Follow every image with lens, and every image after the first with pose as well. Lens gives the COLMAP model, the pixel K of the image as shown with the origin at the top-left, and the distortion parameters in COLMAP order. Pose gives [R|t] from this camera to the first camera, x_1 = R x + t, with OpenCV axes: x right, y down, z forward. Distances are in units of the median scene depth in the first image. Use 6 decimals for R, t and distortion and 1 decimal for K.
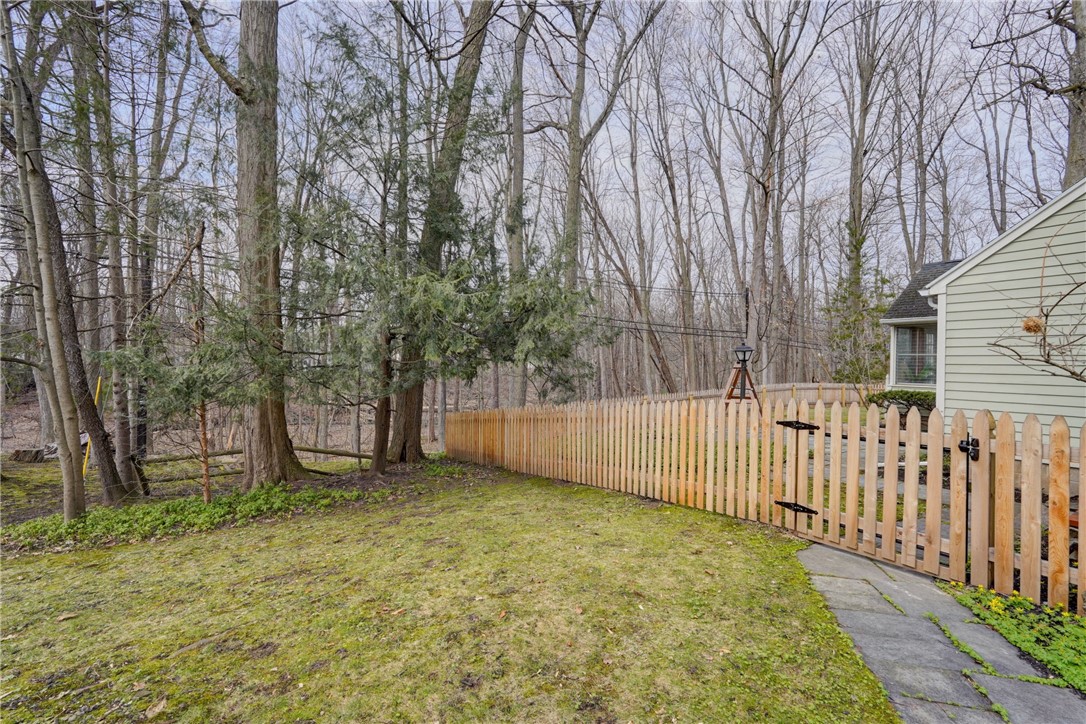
lens RADIAL K [[502.3, 0, 546.8], [0, 502.3, 359.9], [0, 0, 1]] dist [0.000386, 0.000747]
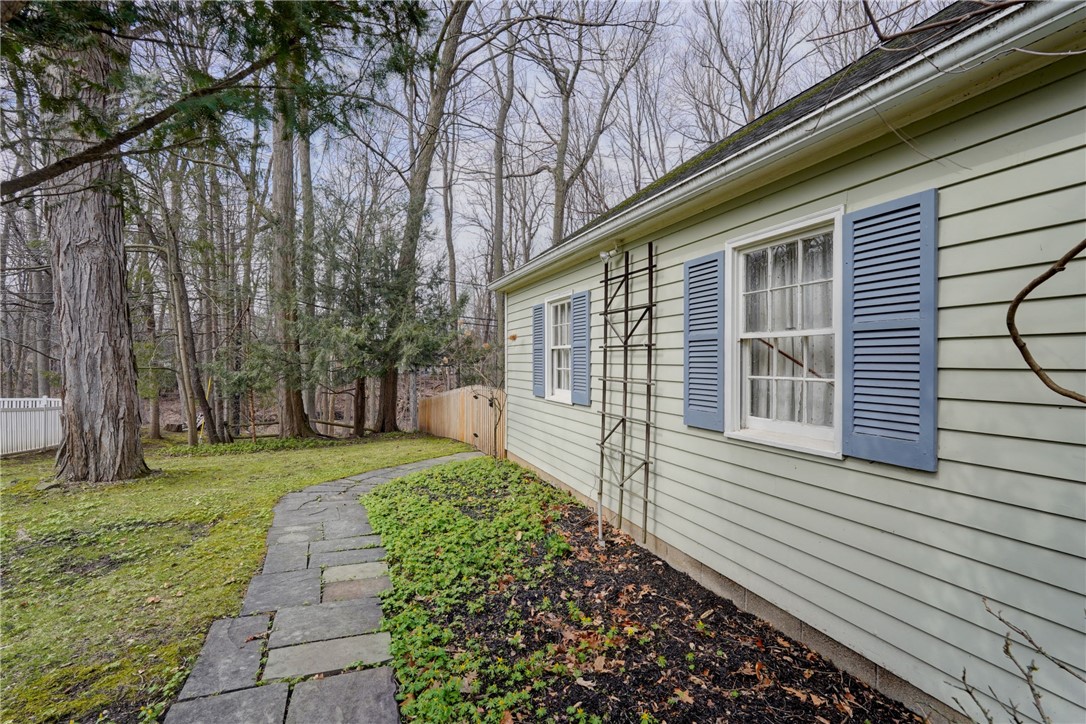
lens RADIAL K [[502.3, 0, 539.9], [0, 502.3, 360.7], [0, 0, 1]] dist [0.000386, 0.000747]
pose [[0.985219, -0.002725, -0.171278, 0.440745], [0.002804, 0.999996, 0.000221, -0.015346], [0.171277, -0.000698, 0.985223, -0.423529]]
